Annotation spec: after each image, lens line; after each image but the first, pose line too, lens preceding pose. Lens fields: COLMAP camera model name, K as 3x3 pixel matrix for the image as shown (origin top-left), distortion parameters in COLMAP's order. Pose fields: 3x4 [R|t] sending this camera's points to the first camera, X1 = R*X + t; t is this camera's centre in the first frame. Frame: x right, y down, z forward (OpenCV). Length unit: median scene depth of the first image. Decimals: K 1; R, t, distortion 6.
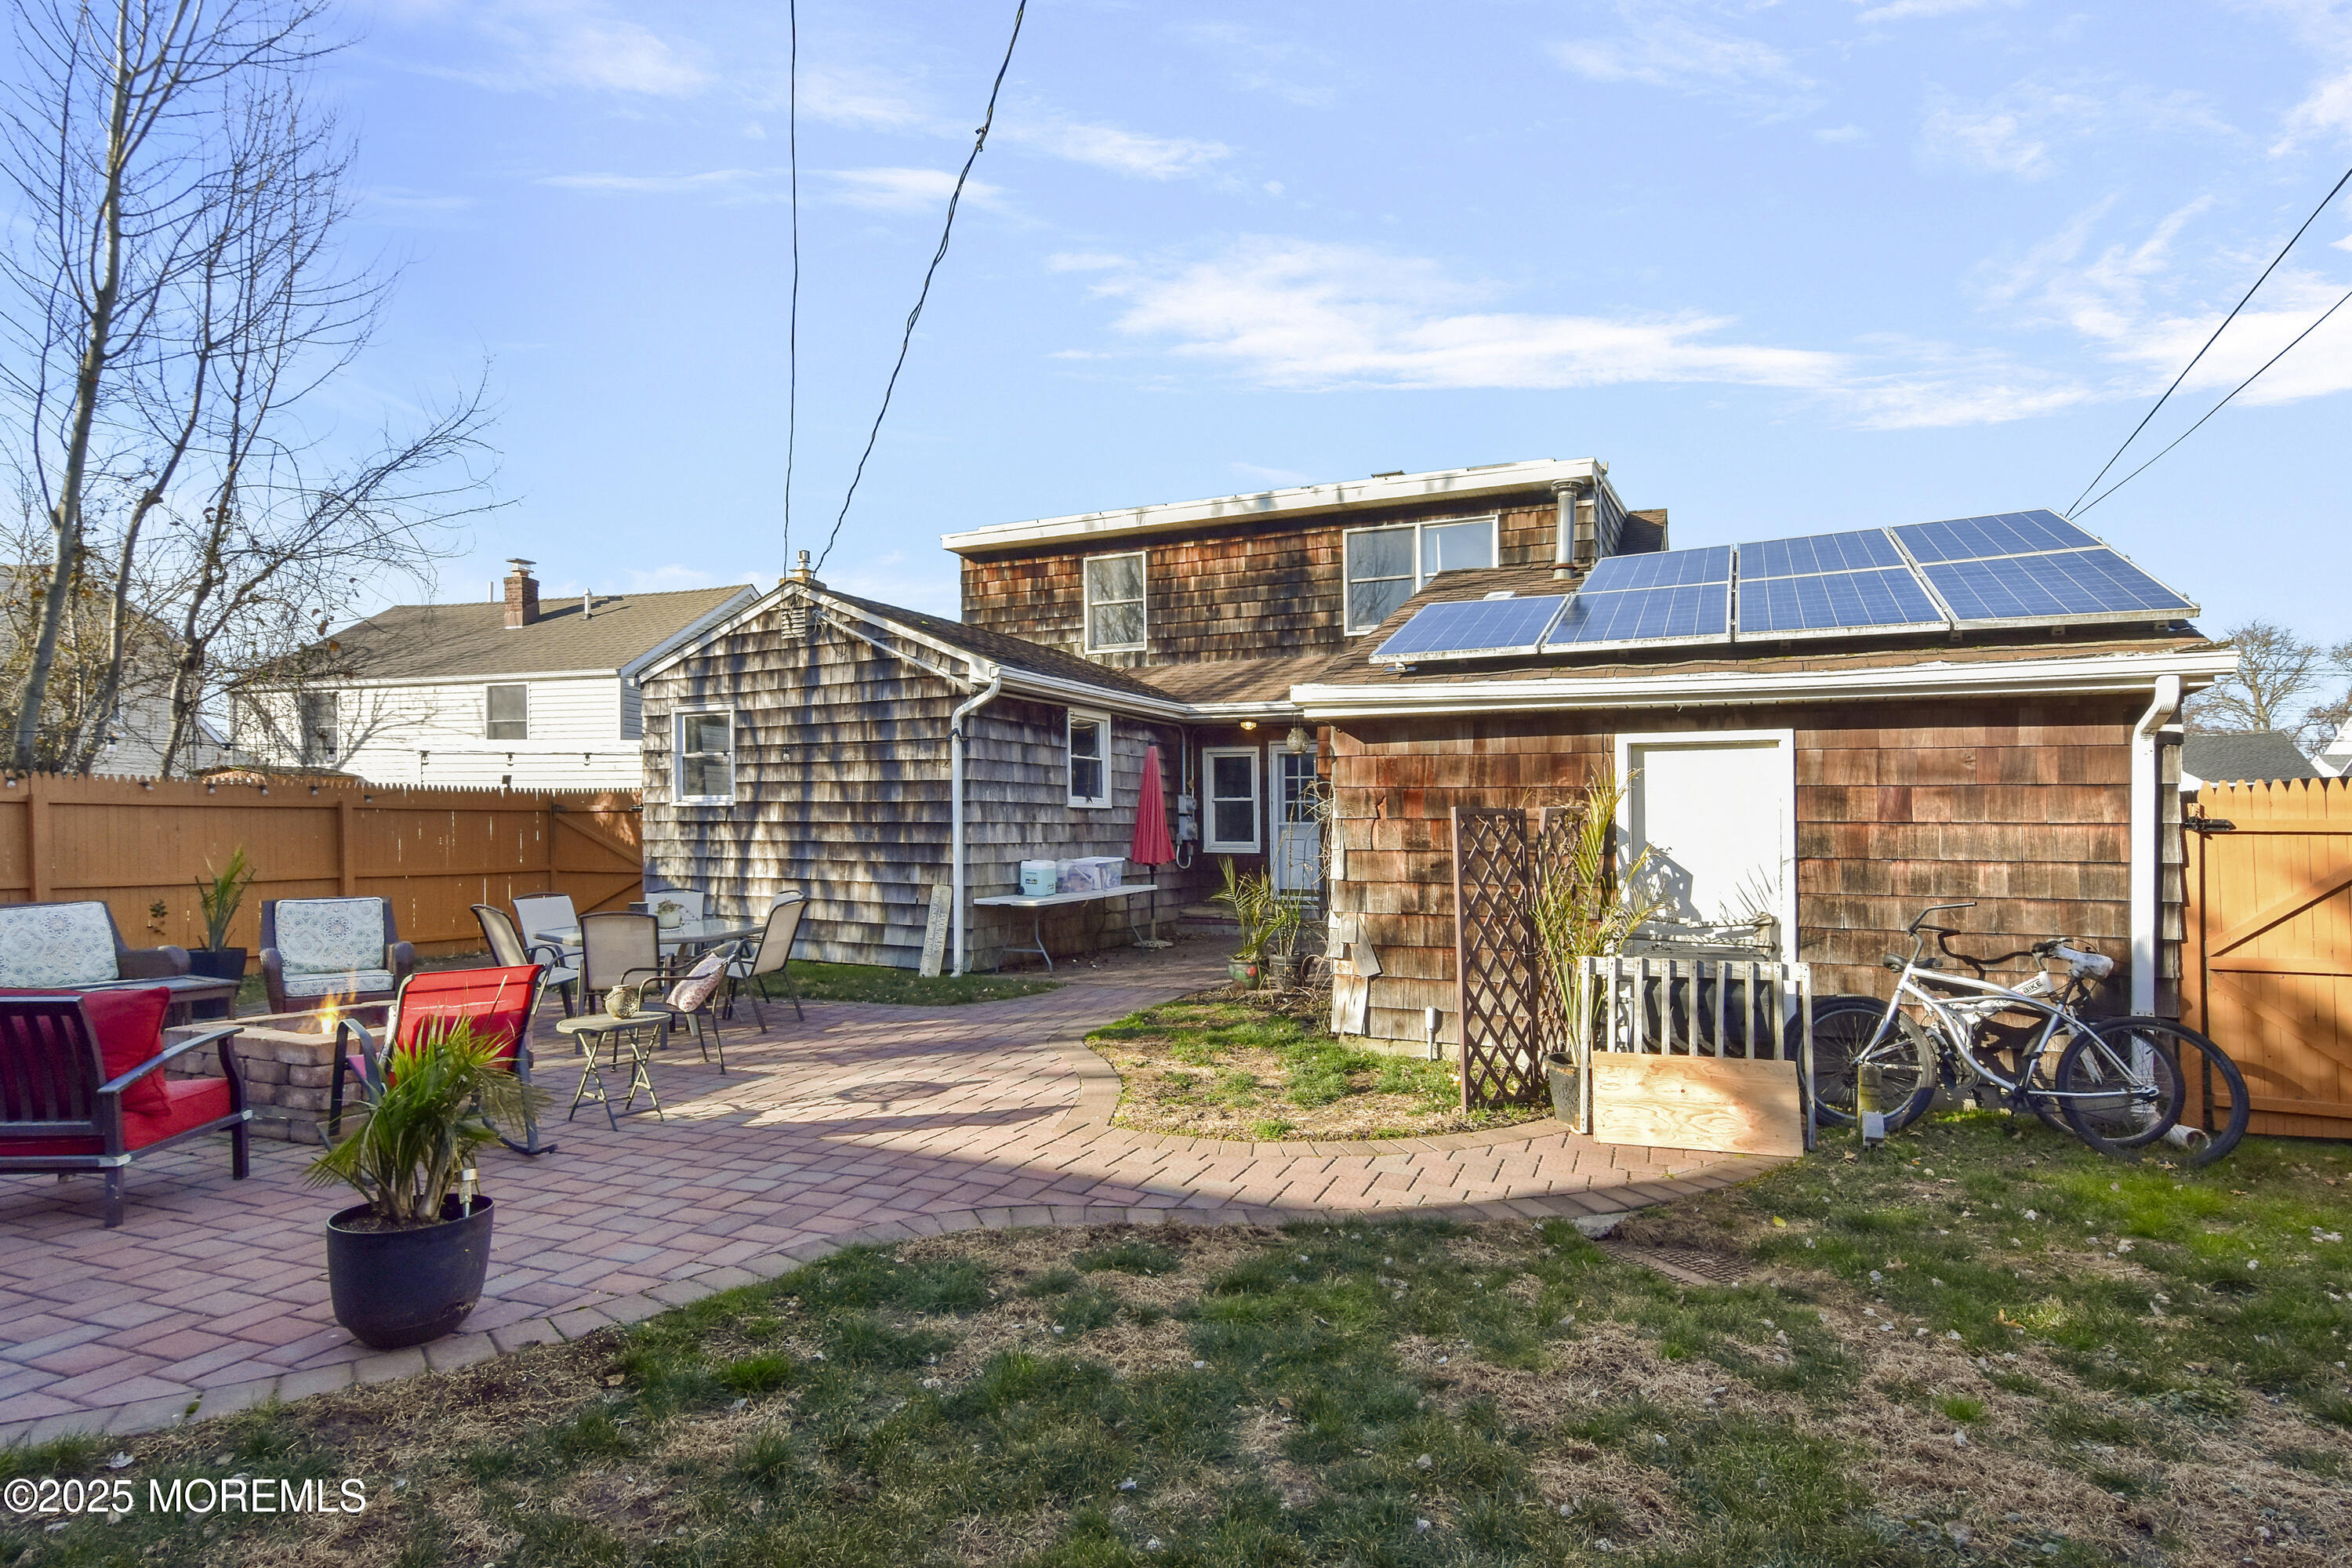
lens RADIAL K [[1151.0, 0, 1183.3], [0, 1151.0, 828.4], [0, 0, 1]] dist [-0.000523, -0.000565]
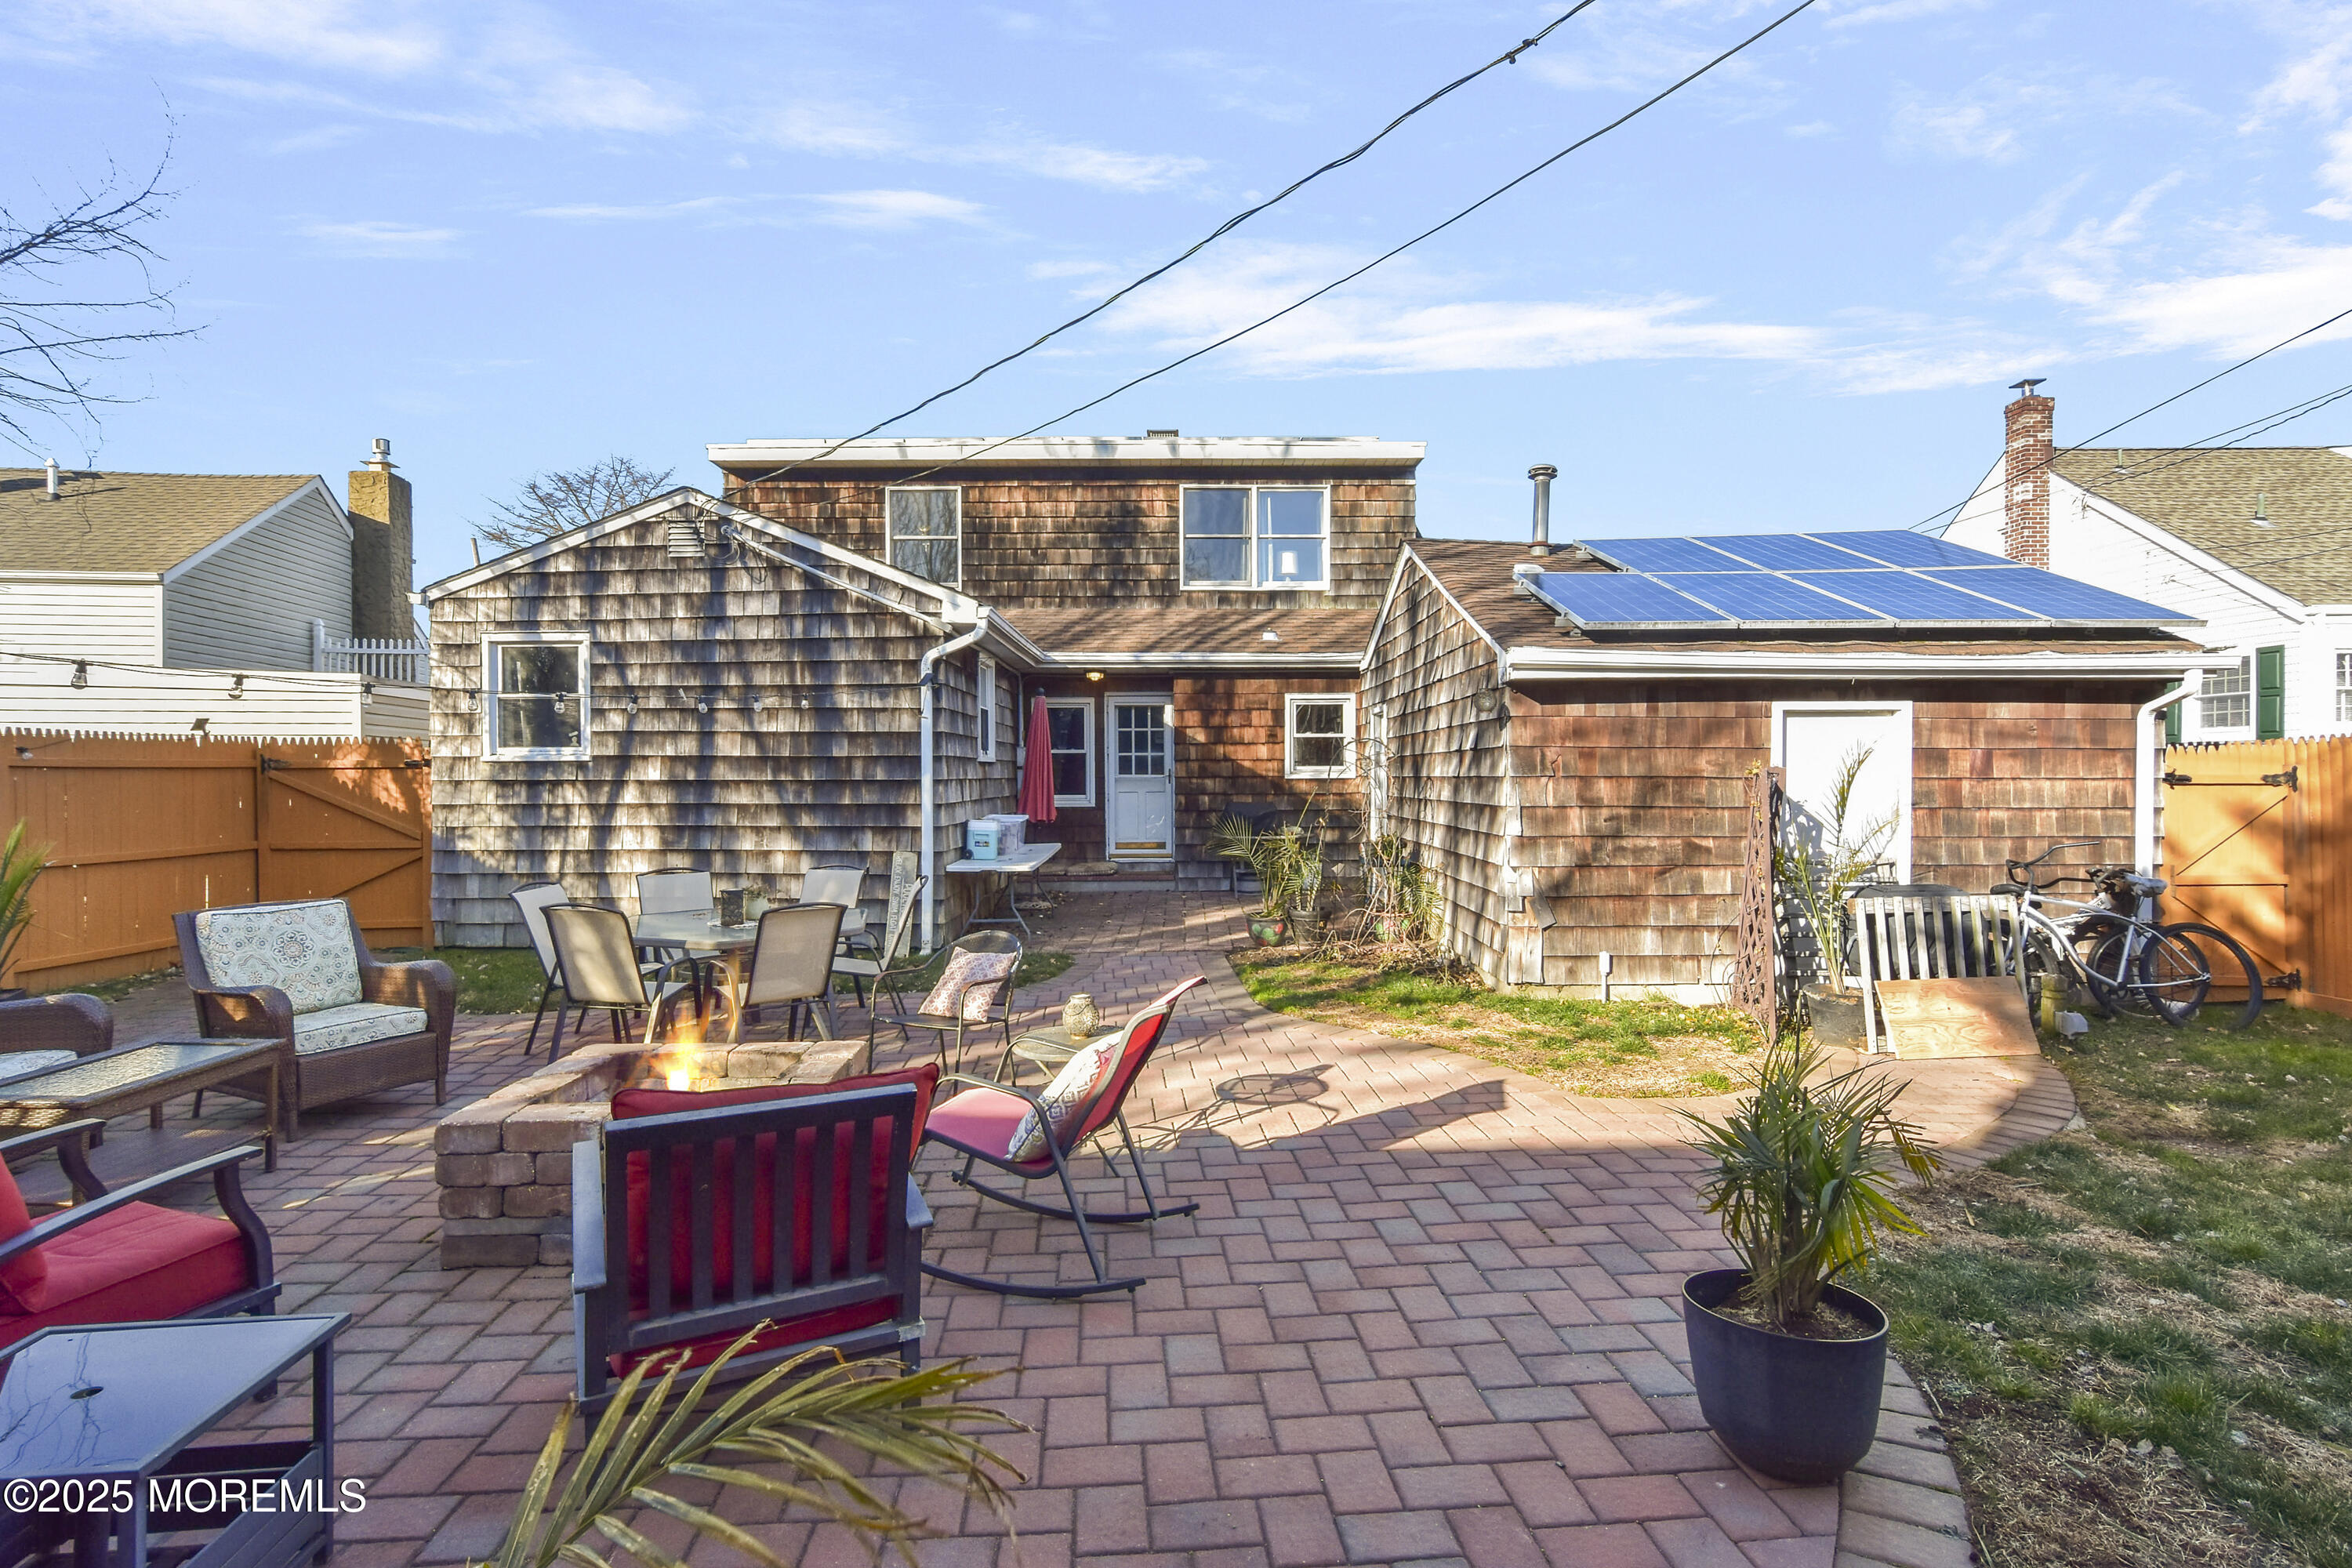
lens RADIAL K [[1136.6, 0, 1176.0], [0, 1136.6, 784.0], [0, 0, 1]] dist [0.000187, 0.000570]
pose [[0.916046, -0.009962, 0.400948, -0.351904], [0.006796, 0.999933, 0.009318, -0.008528], [-0.401015, -0.005811, 0.916053, 0.117436]]
